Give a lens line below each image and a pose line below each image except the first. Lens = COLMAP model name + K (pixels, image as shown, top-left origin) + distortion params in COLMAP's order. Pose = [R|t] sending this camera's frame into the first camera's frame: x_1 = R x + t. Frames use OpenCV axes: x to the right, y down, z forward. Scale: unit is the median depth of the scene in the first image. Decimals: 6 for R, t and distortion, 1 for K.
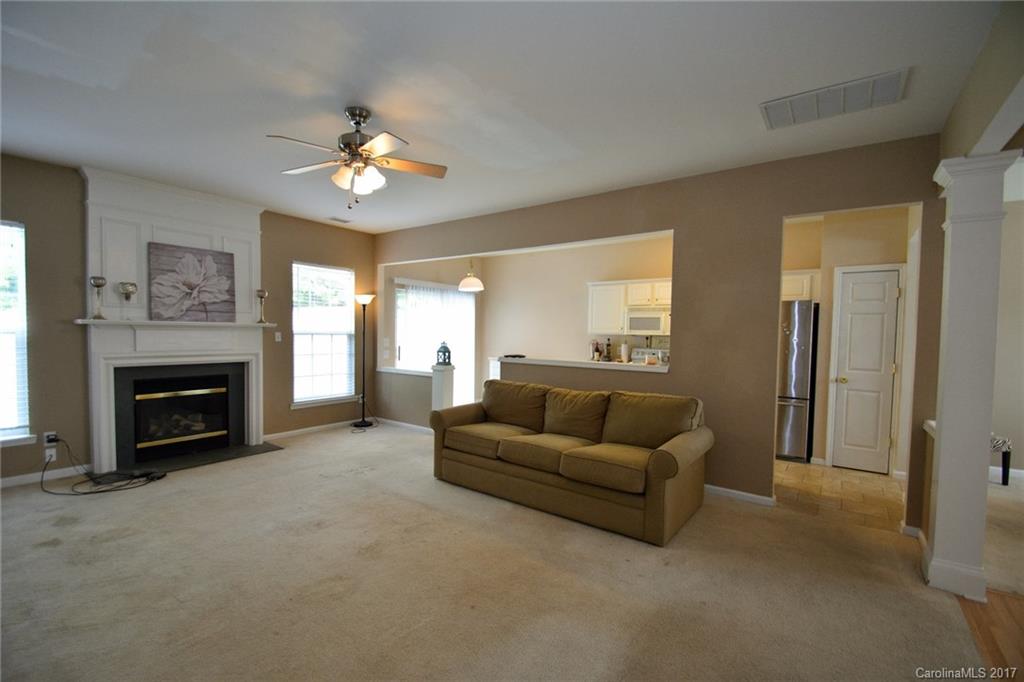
lens RADIAL K [[439.0, 0, 501.9], [0, 439.0, 348.2], [0, 0, 1]] dist [-0.009571, -0.000430]
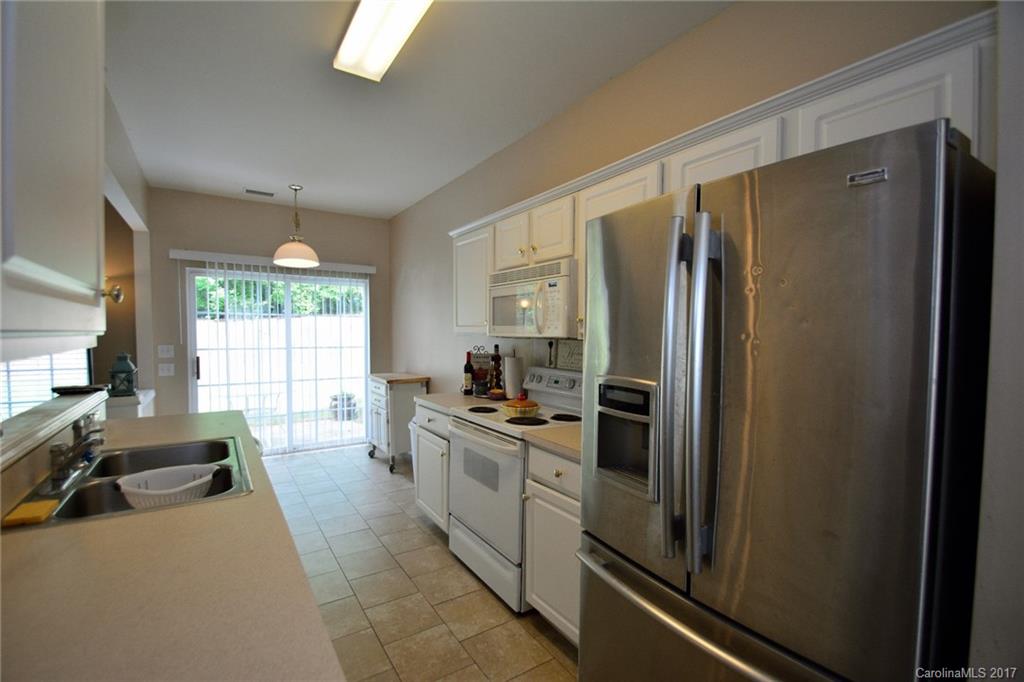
lens RADIAL K [[439.0, 0, 511.5], [0, 439.0, 342.5], [0, 0, 1]] dist [-0.009571, -0.000430]
pose [[0.932153, -0.002361, -0.362056, 0.511736], [-0.002463, 0.999914, -0.012860, -0.021486], [0.362056, 0.012880, 0.932067, 0.658280]]
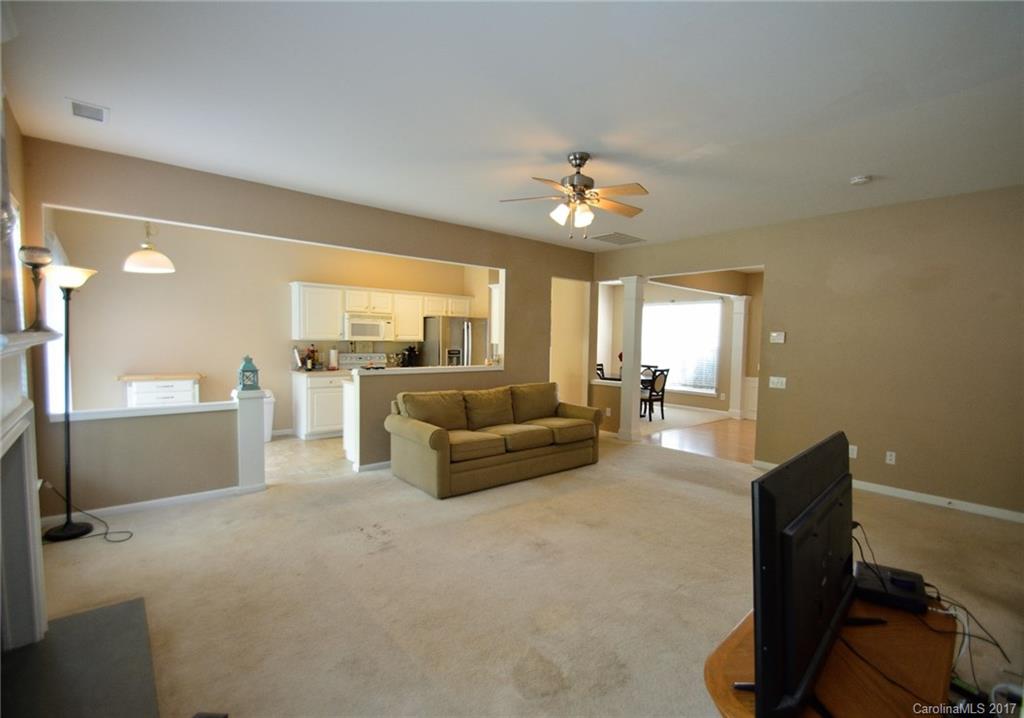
lens RADIAL K [[477.4, 0, 511.9], [0, 477.4, 355.1], [0, 0, 1]] dist [0.000746, 0.000300]
pose [[0.228763, -0.046312, 0.972380, -0.768339], [0.022738, 0.998849, 0.042223, -0.038356], [-0.973217, 0.012451, 0.229553, 0.424306]]
